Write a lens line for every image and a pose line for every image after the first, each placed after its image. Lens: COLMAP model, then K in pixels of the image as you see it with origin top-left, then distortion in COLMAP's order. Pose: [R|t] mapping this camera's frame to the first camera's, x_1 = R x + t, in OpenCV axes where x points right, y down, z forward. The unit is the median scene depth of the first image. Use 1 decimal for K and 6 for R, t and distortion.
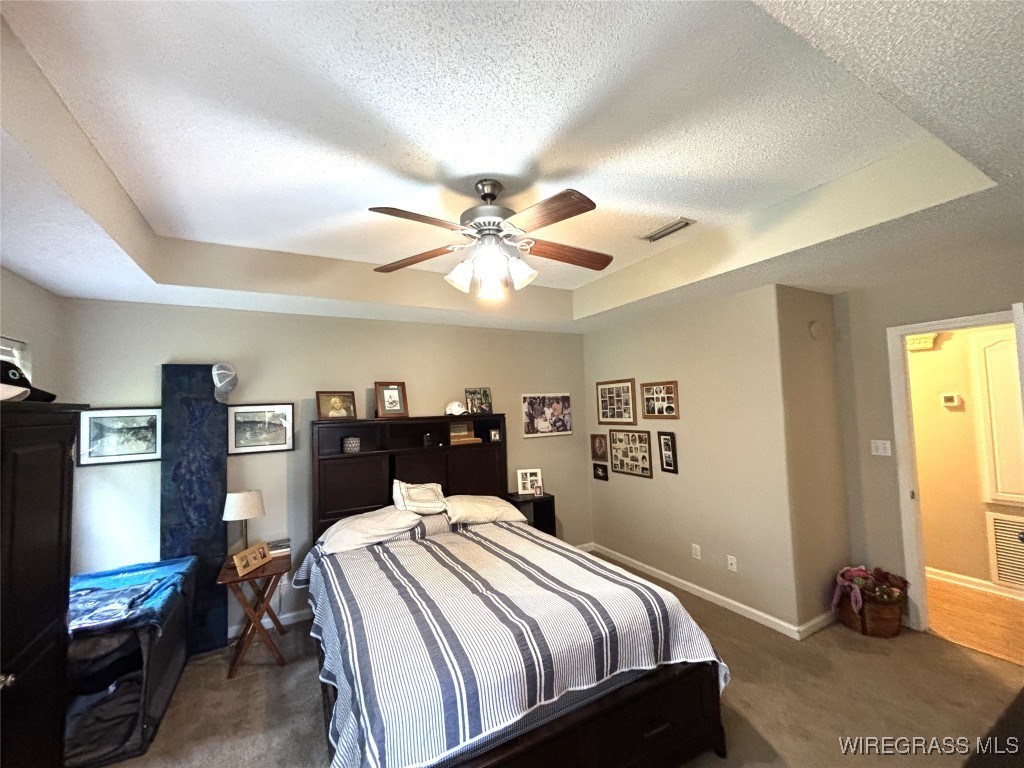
lens RADIAL K [[410.9, 0, 512.0], [0, 410.9, 384.0], [0, 0, 1]] dist [-0.009481, -0.000041]
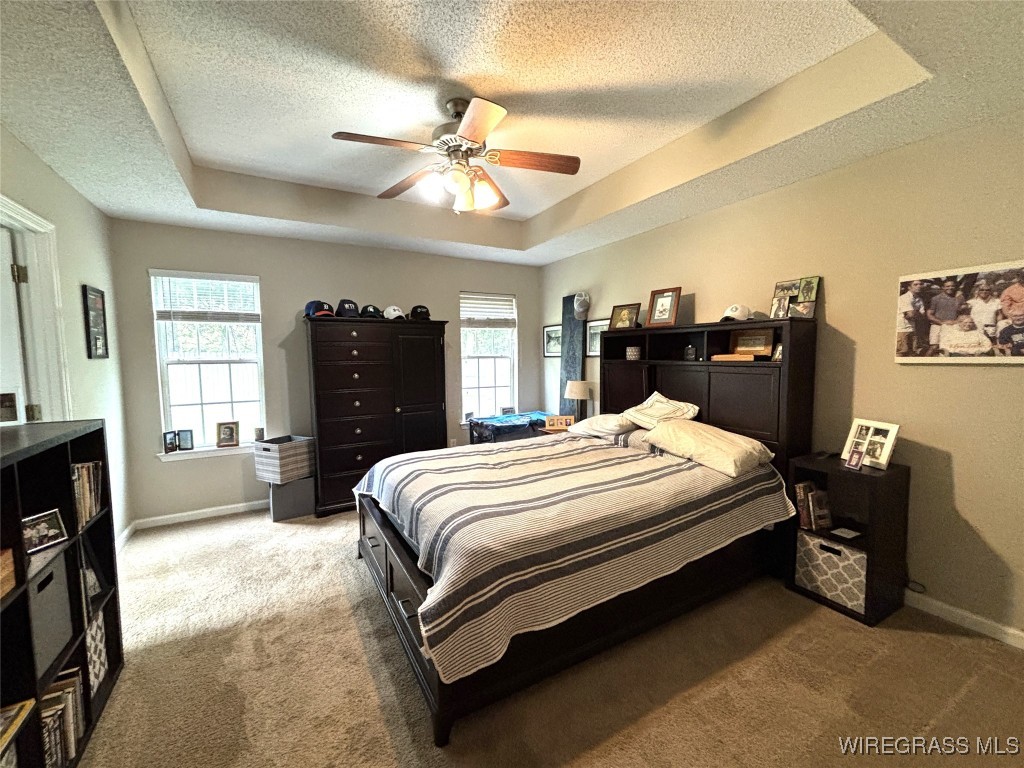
lens RADIAL K [[410.9, 0, 512.0], [0, 410.9, 384.0], [0, 0, 1]] dist [-0.009481, -0.000041]
pose [[0.016254, 0.103171, -0.994531, 0.528318], [0.061685, 0.992664, 0.103985, 0.073966], [0.997963, -0.063037, 0.009771, 0.511610]]
